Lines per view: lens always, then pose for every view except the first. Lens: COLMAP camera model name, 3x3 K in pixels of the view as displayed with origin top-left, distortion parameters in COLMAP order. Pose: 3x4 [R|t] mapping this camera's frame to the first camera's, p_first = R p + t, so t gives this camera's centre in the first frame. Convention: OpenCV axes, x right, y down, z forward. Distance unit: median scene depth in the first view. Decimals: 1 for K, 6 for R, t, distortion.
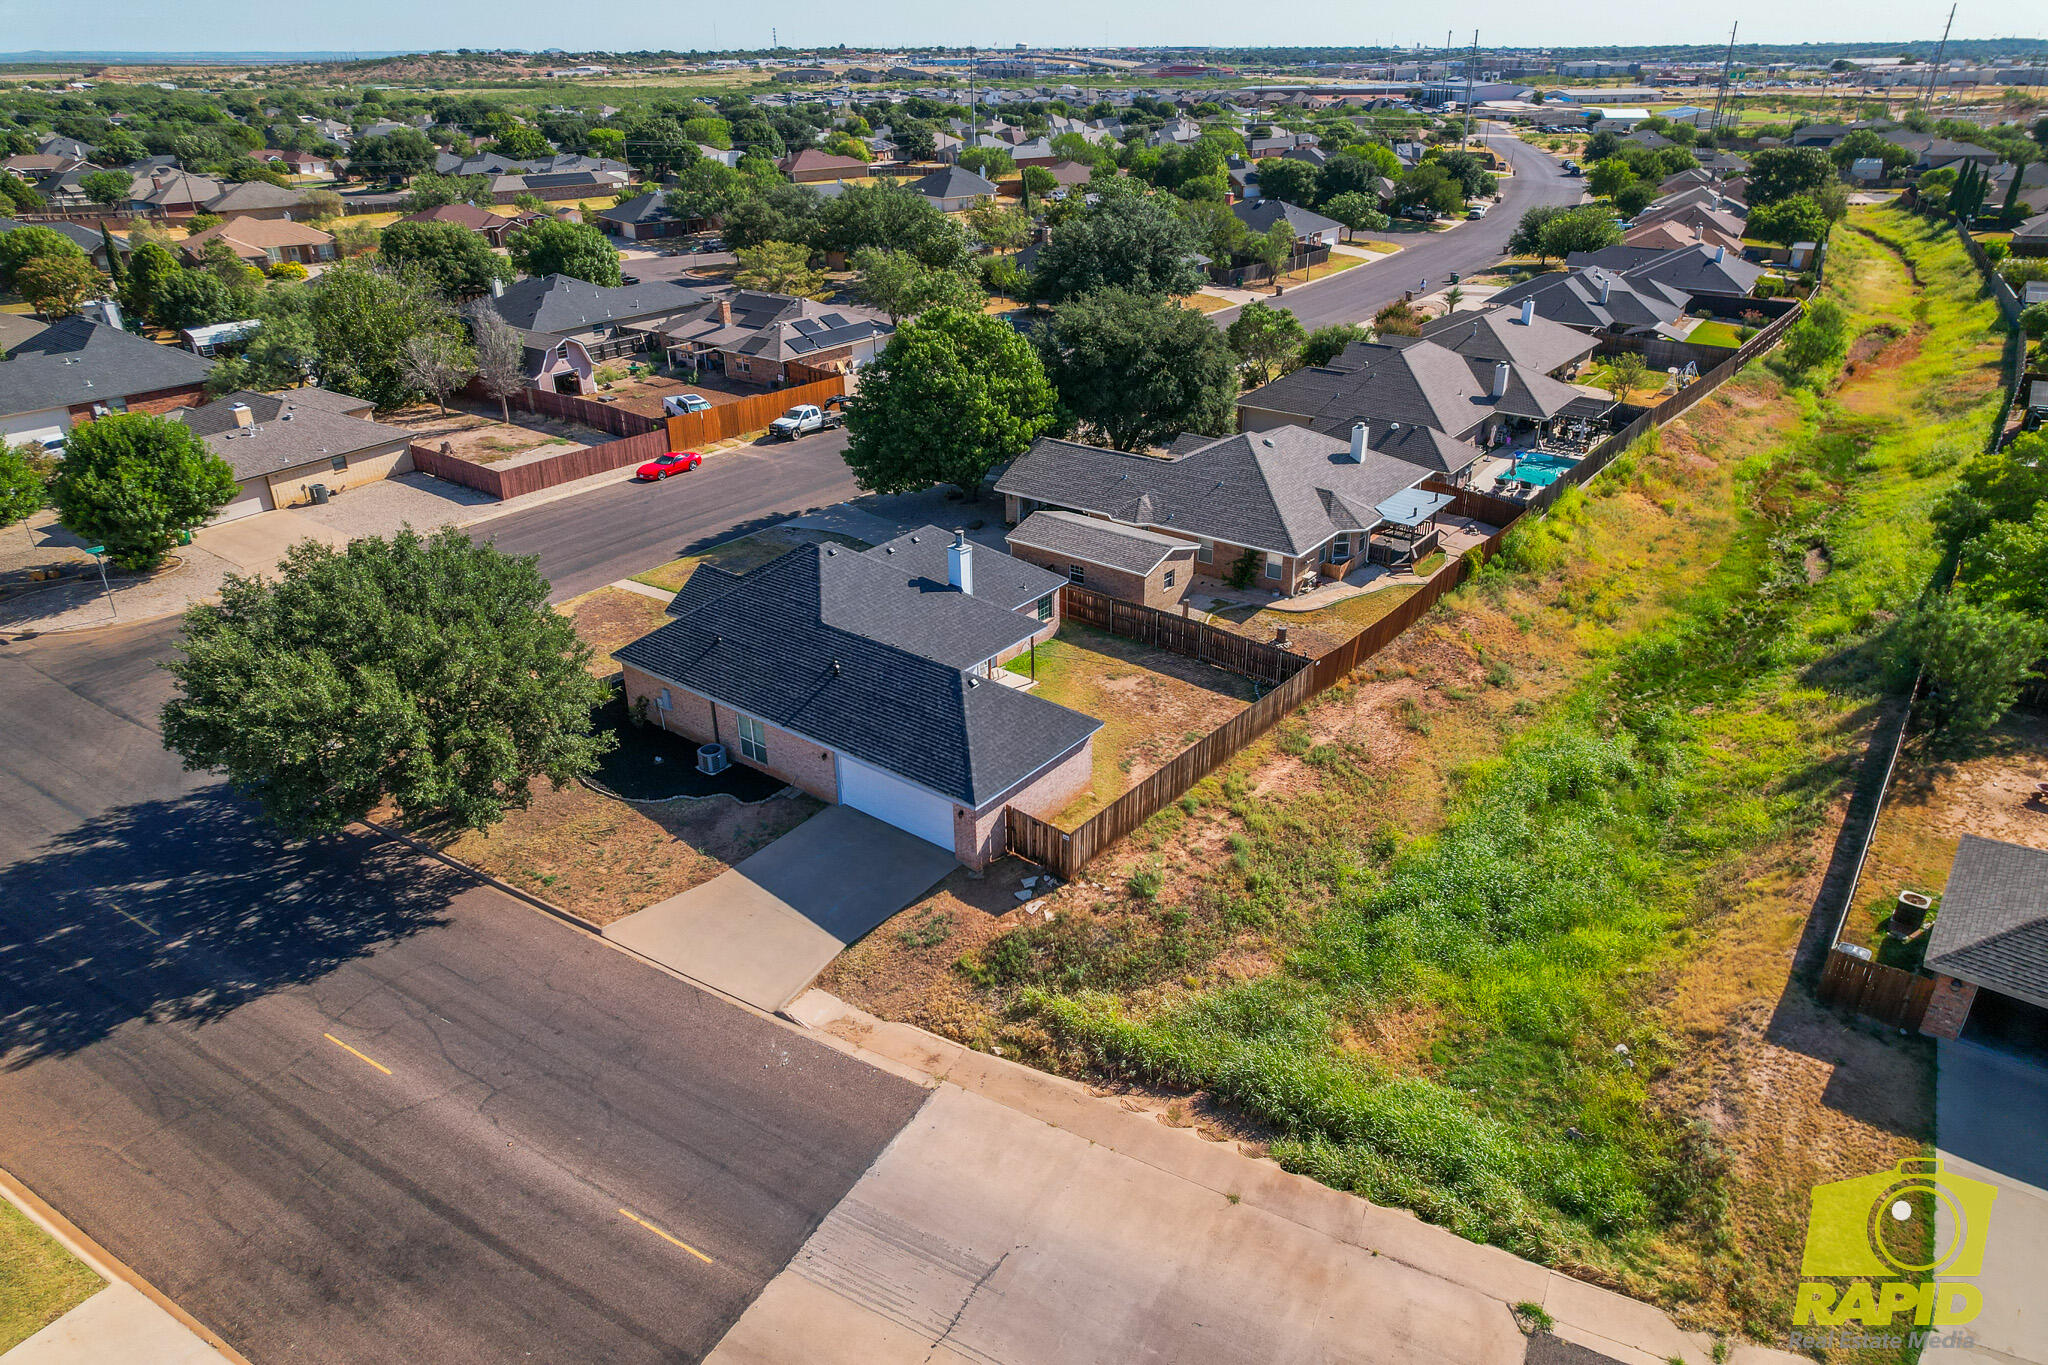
lens RADIAL K [[1301.0, 0, 1032.4], [0, 1301.0, 695.9], [0, 0, 1]] dist [-0.075730, 0.069927]
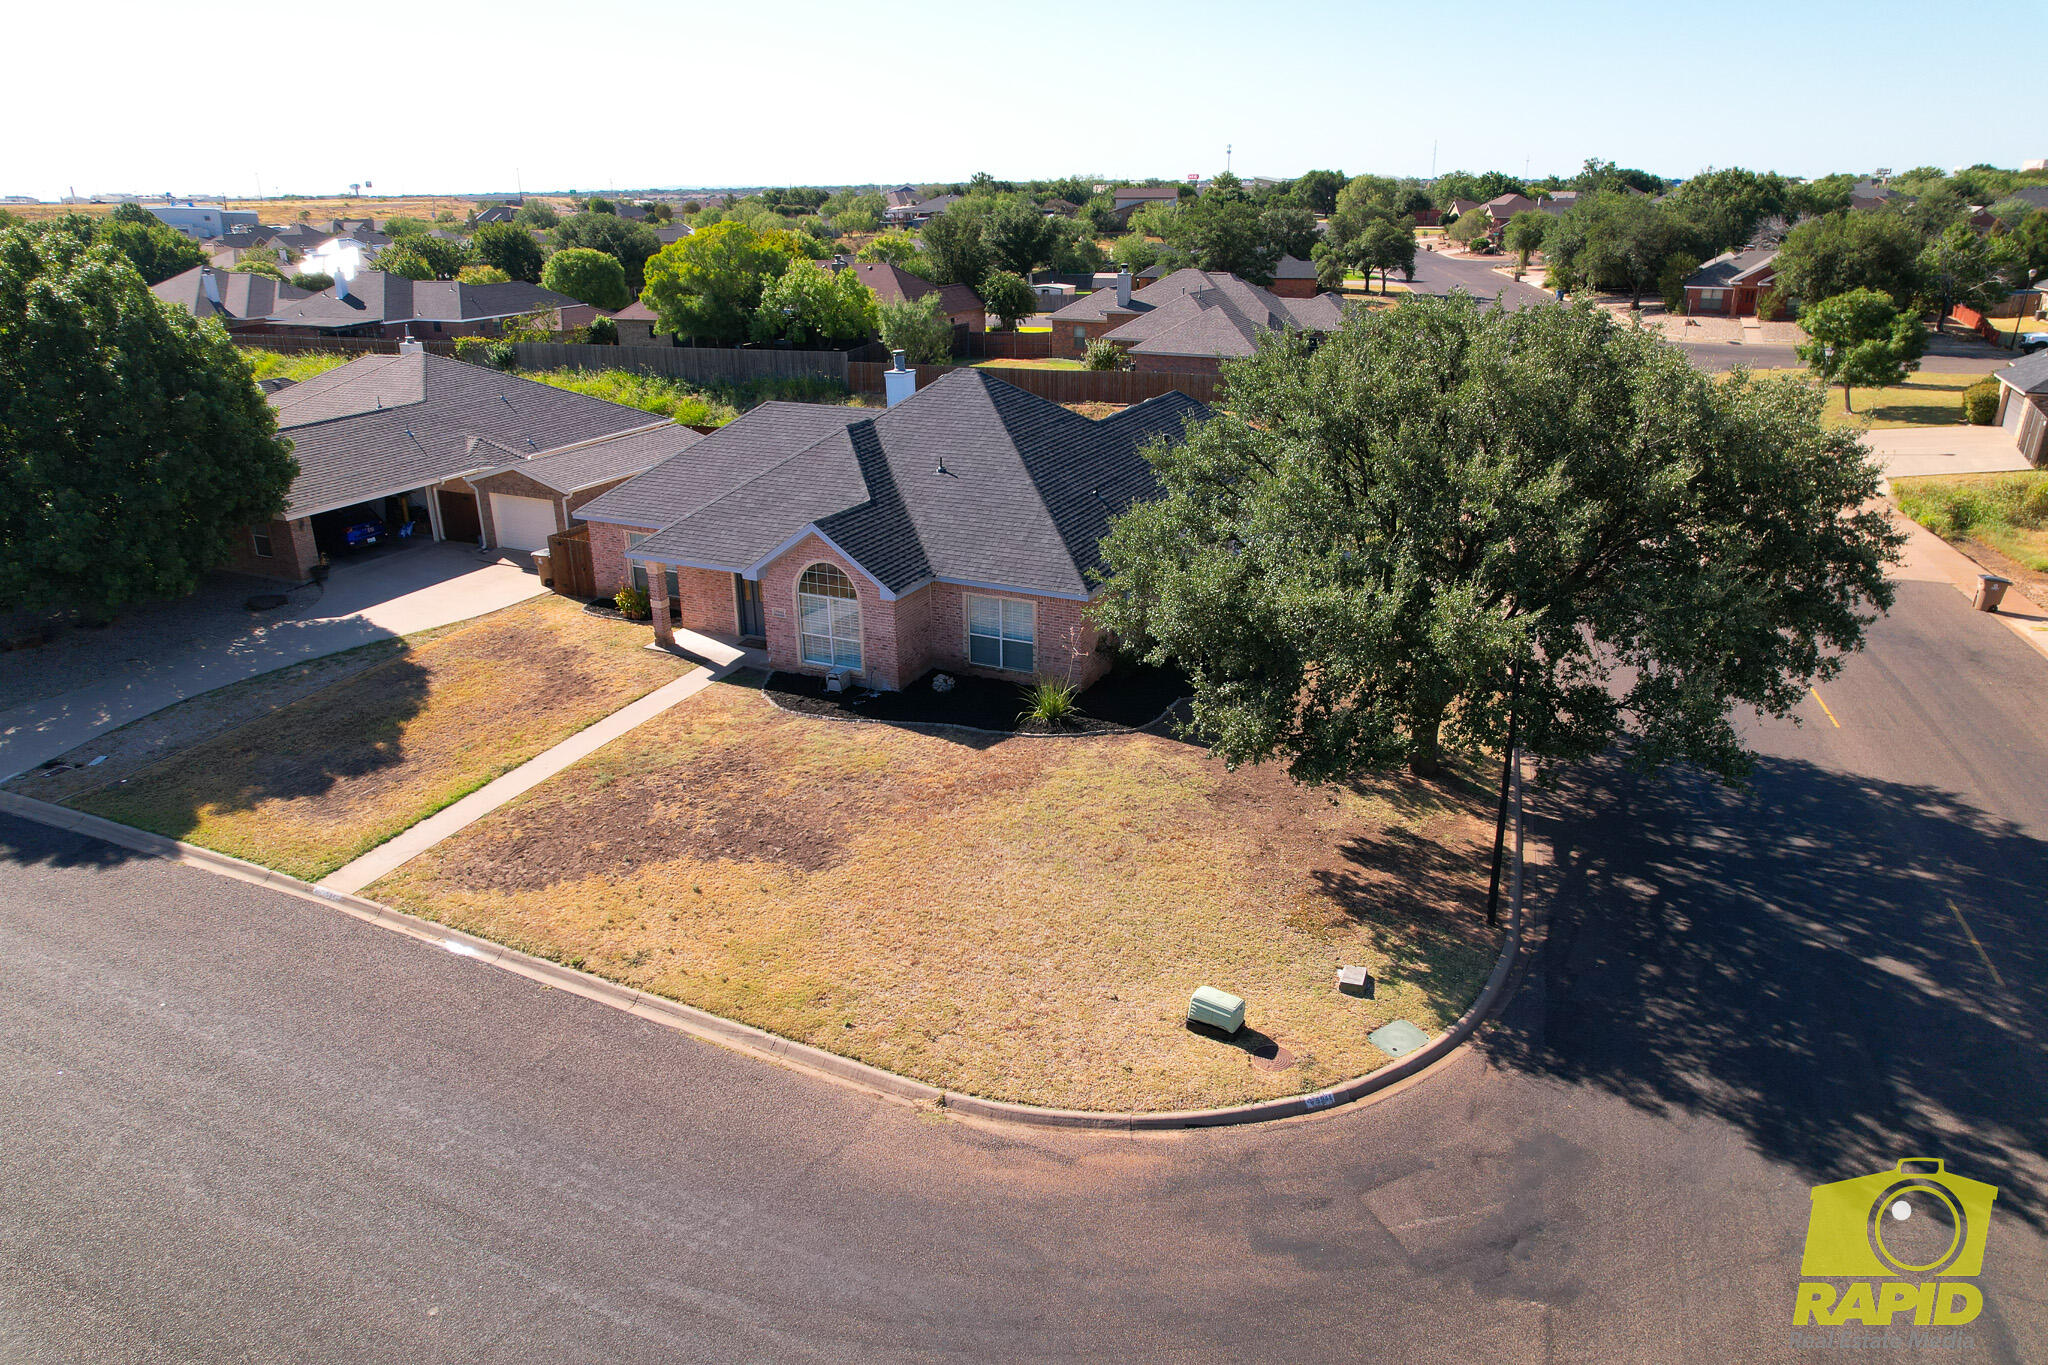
lens RADIAL K [[1301.0, 0, 1032.4], [0, 1301.0, 695.9], [0, 0, 1]] dist [-0.075730, 0.069927]
pose [[-0.207577, -0.348773, 0.913931, -0.980635], [0.450796, 0.795055, 0.405795, -0.274387], [-0.868156, 0.496230, -0.007810, 1.177715]]
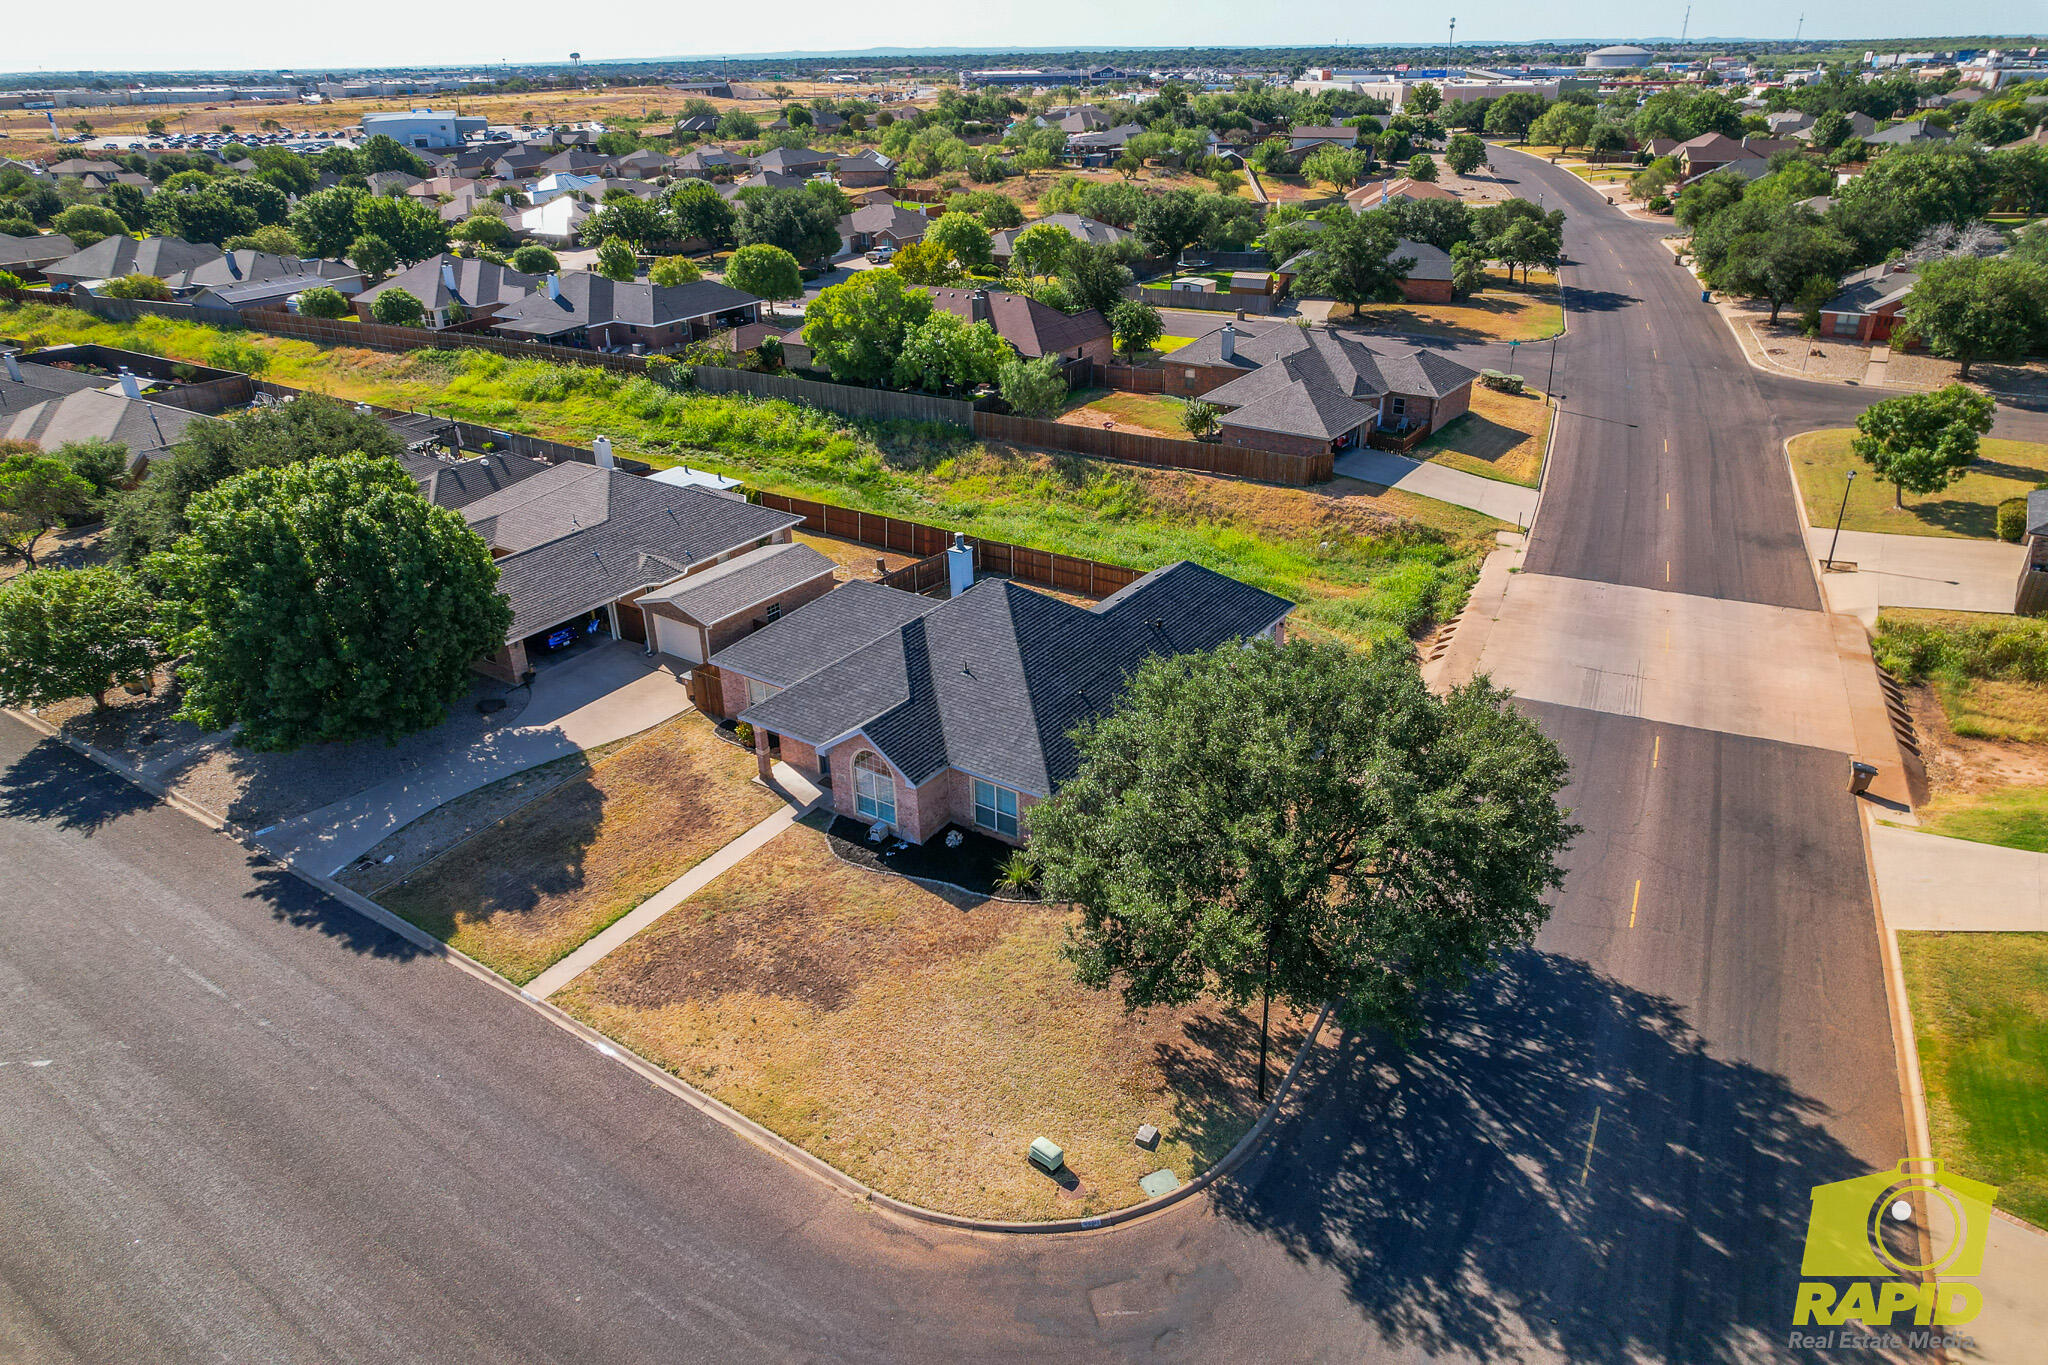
lens RADIAL K [[1301.0, 0, 1032.4], [0, 1301.0, 695.9], [0, 0, 1]] dist [-0.075730, 0.069927]
pose [[-0.060087, -0.438203, 0.896865, -1.150720], [0.464976, 0.782768, 0.413608, -0.472753], [-0.883282, 0.441873, 0.156719, 0.960650]]
